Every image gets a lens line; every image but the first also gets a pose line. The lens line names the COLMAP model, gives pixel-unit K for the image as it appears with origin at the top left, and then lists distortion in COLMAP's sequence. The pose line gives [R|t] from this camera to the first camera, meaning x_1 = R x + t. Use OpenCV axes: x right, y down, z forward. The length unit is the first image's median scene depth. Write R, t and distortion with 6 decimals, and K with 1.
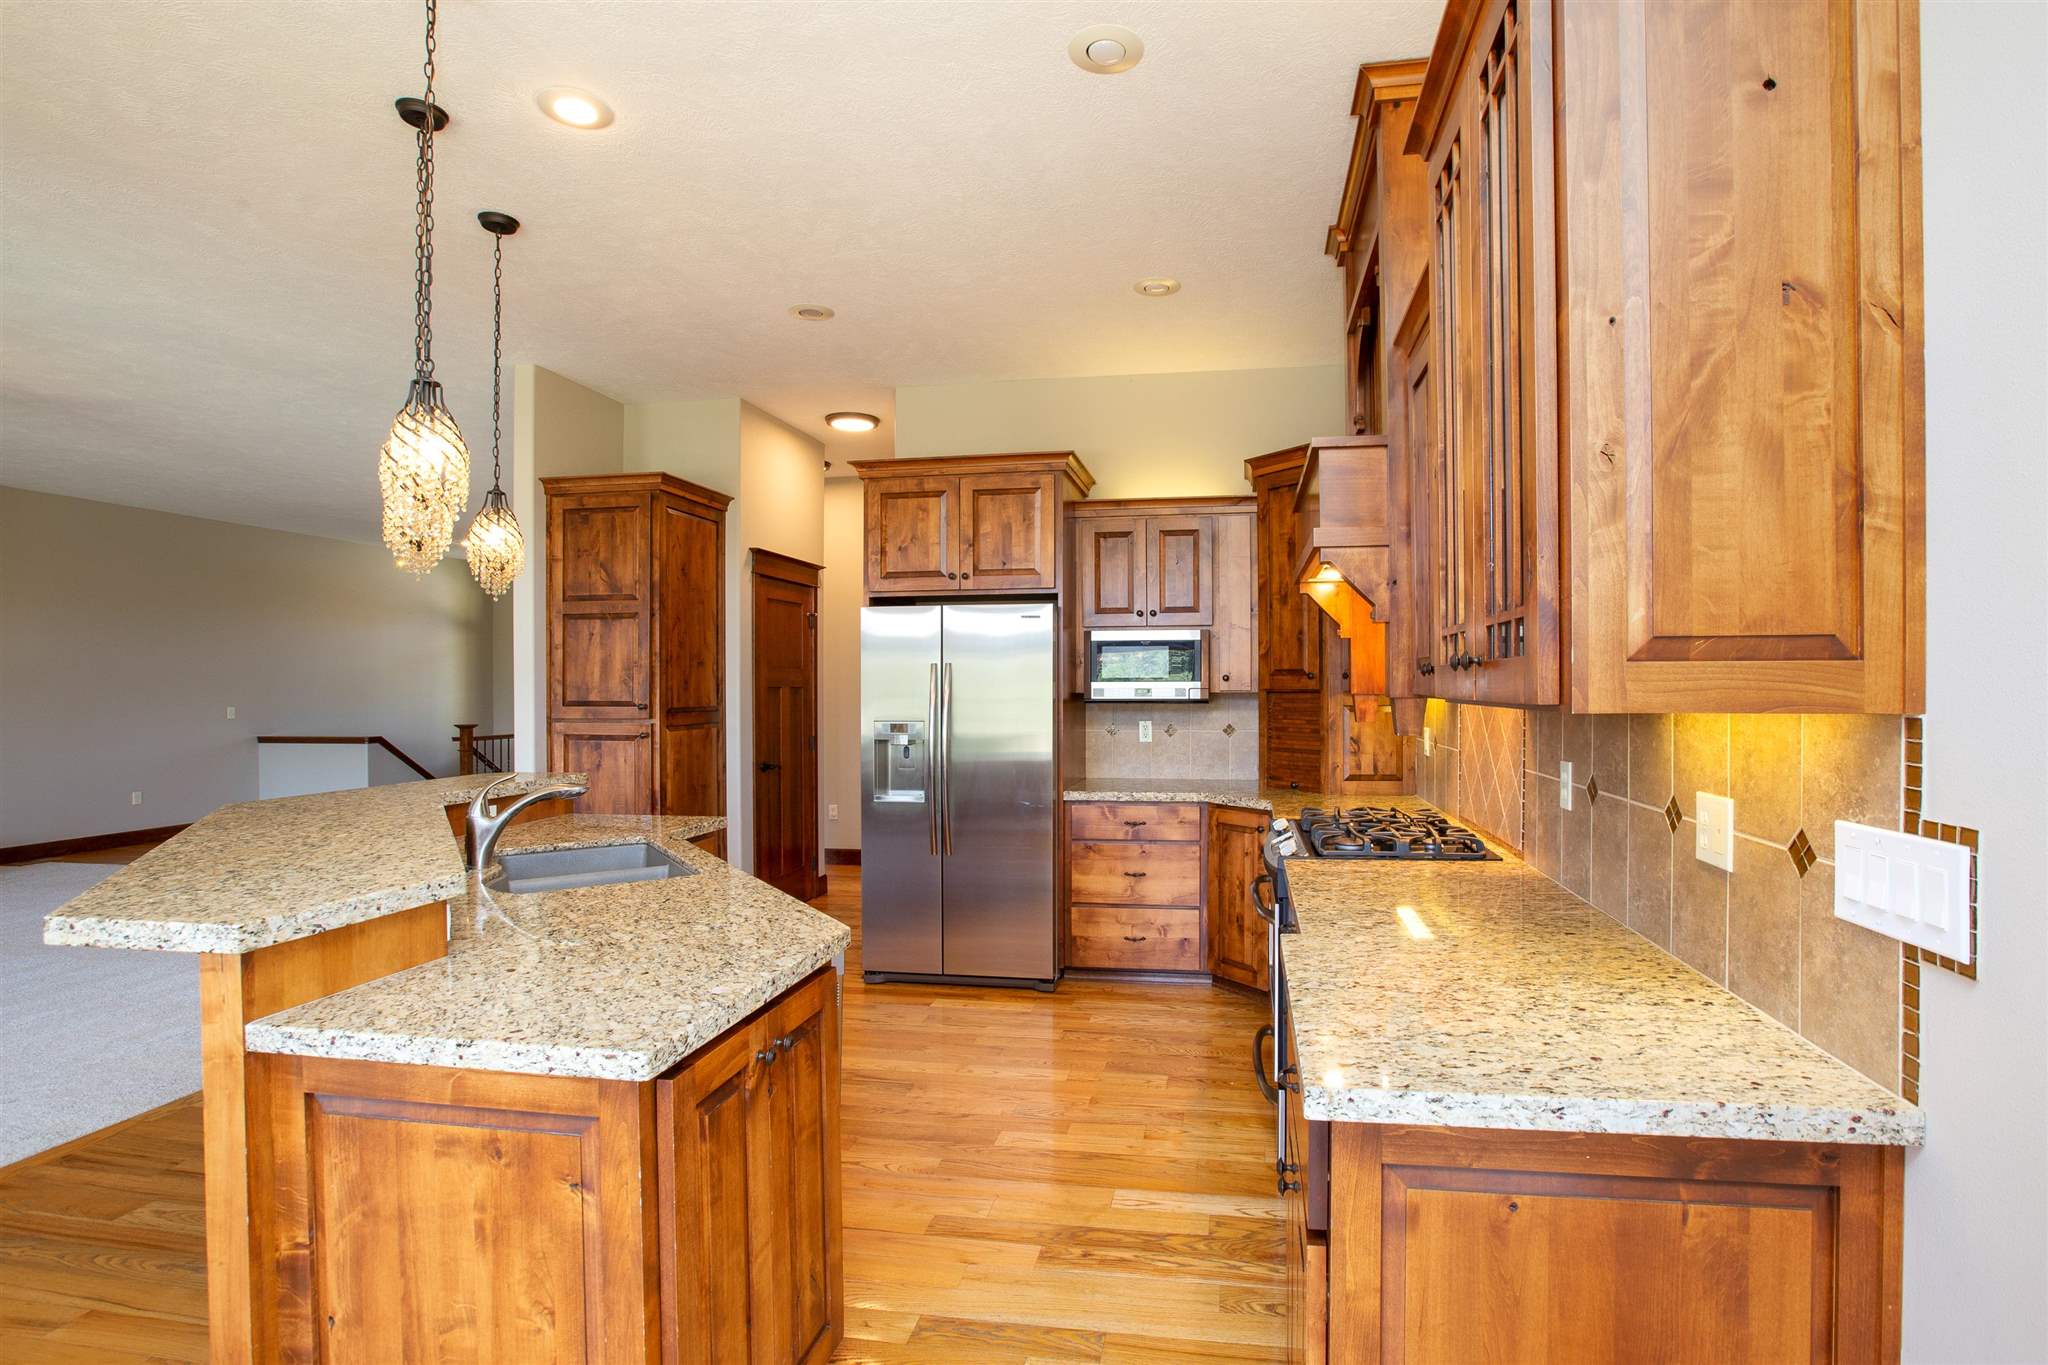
lens RADIAL K [[942.3, 0, 1025.9], [0, 942.3, 693.5], [0, 0, 1]] dist [-0.000639, -0.000046]
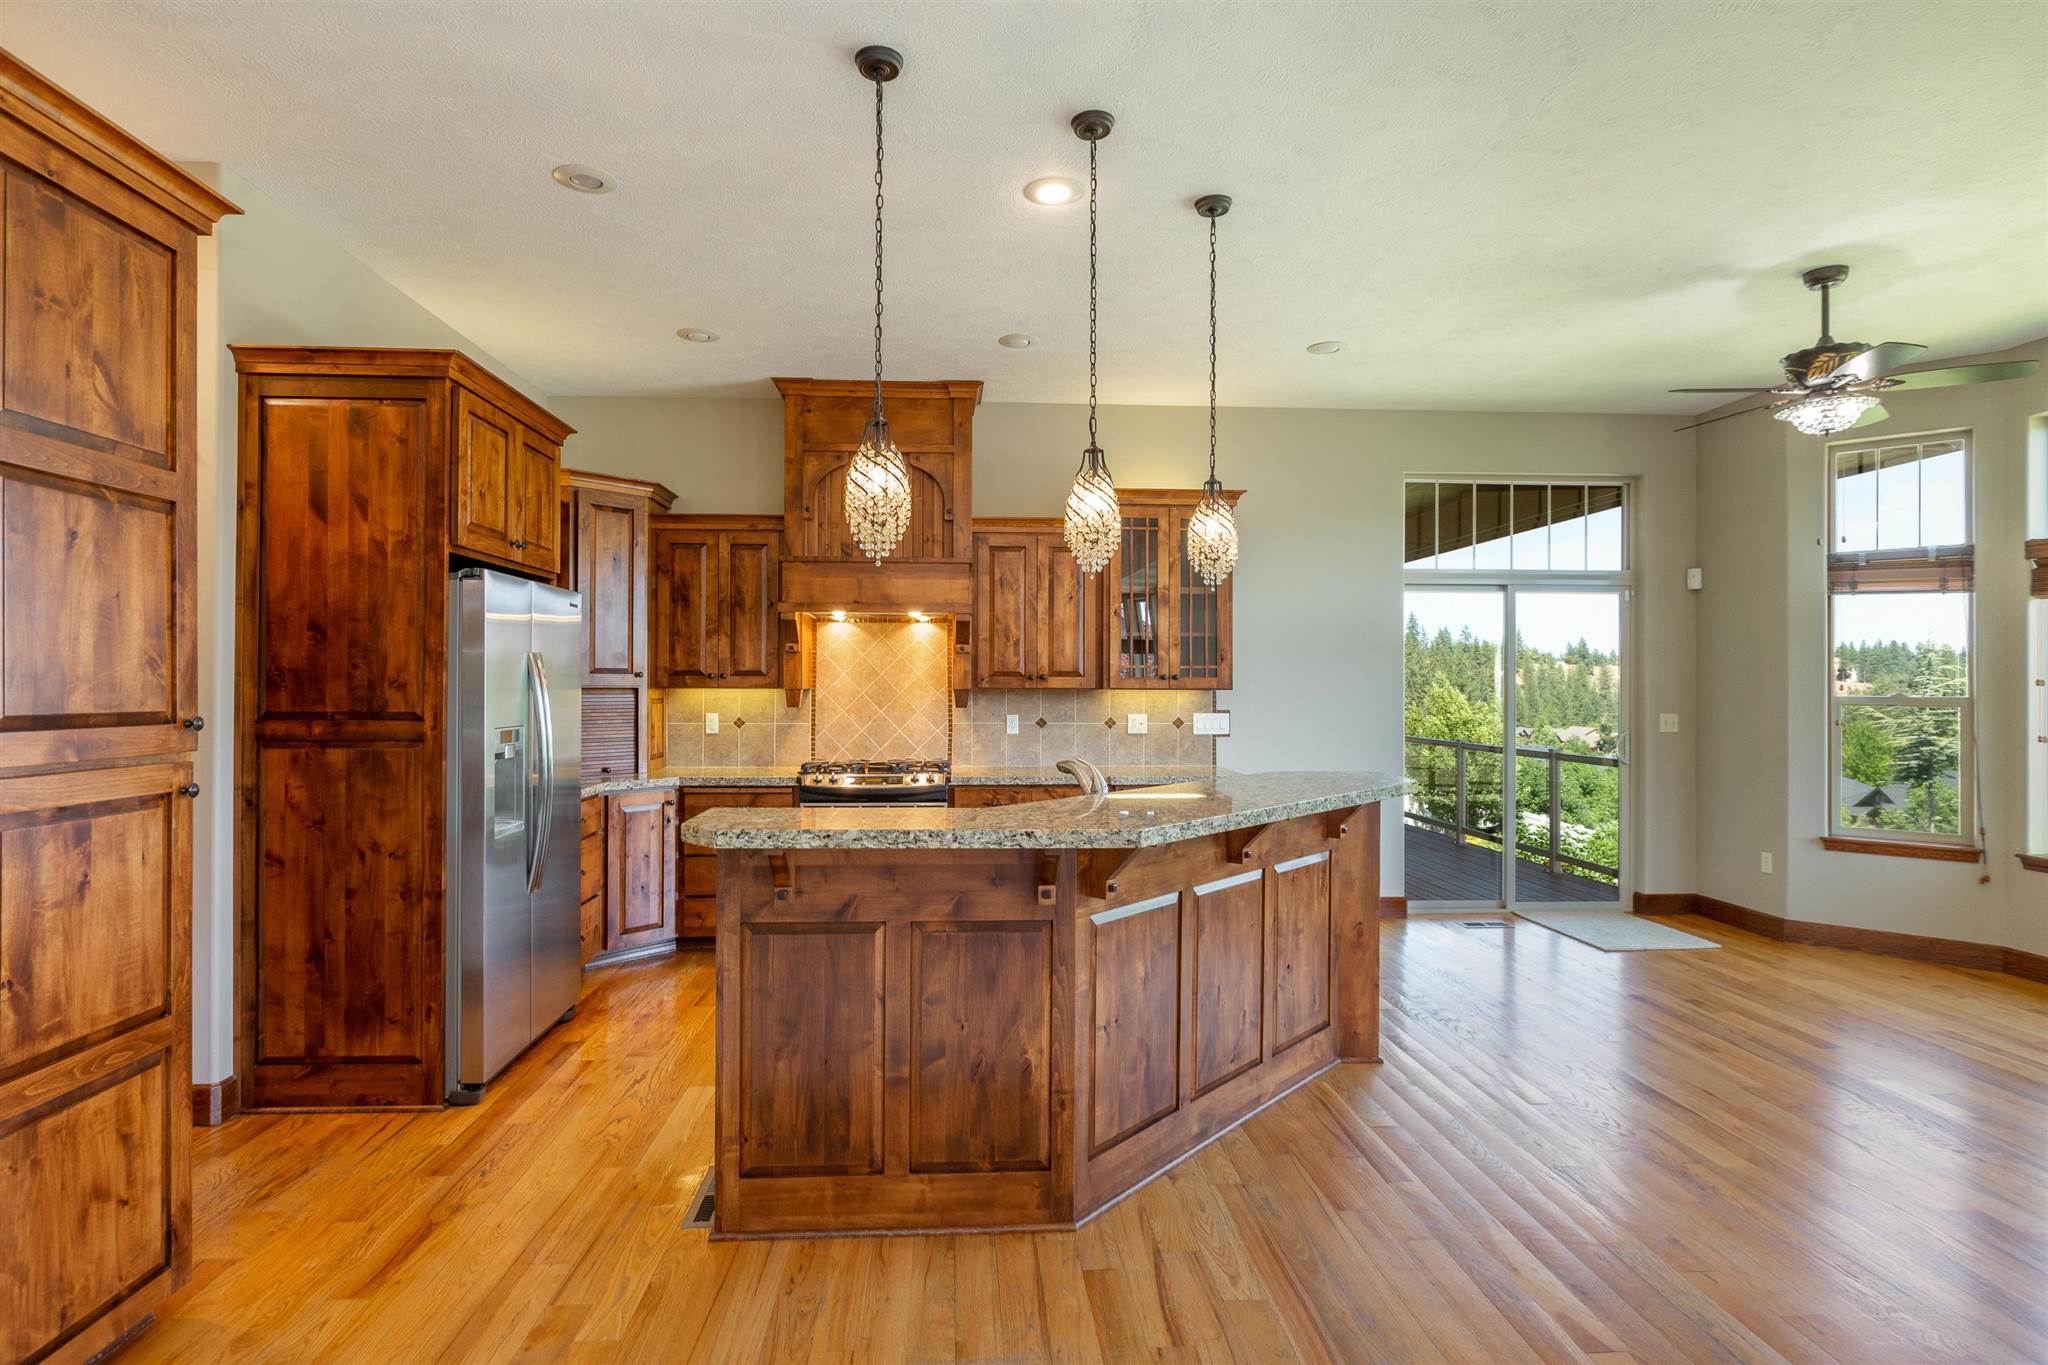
lens RADIAL K [[1033.2, 0, 1022.8], [0, 1033.2, 677.5], [0, 0, 1]] dist [-0.005662, -0.000281]
pose [[-0.239048, 0.007496, 0.970979, -0.943035], [0.002550, 0.999972, -0.007092, -0.002558], [-0.971004, 0.000780, -0.239061, 0.734998]]
